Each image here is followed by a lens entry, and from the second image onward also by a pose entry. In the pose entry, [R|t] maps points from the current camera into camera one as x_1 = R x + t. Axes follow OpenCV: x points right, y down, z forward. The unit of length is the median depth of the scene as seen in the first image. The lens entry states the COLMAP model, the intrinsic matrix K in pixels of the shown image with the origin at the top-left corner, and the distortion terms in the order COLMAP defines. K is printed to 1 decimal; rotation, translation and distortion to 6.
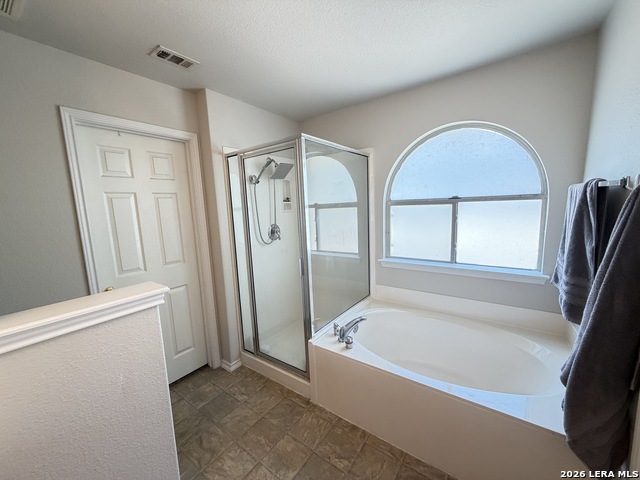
lens RADIAL K [[256.6, 0, 317.6], [0, 256.6, 240.2], [0, 0, 1]] dist [-0.000937, -0.000378]
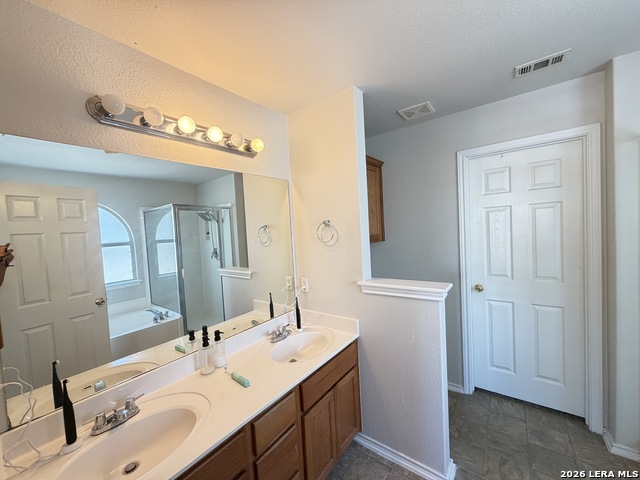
lens RADIAL K [[256.6, 0, 317.6], [0, 256.6, 240.2], [0, 0, 1]] dist [-0.000937, -0.000378]
pose [[-0.016605, 0.086730, -0.996093, 0.373819], [-0.080956, 0.992843, 0.087796, -0.065387], [0.996579, 0.082097, -0.009465, 0.198884]]
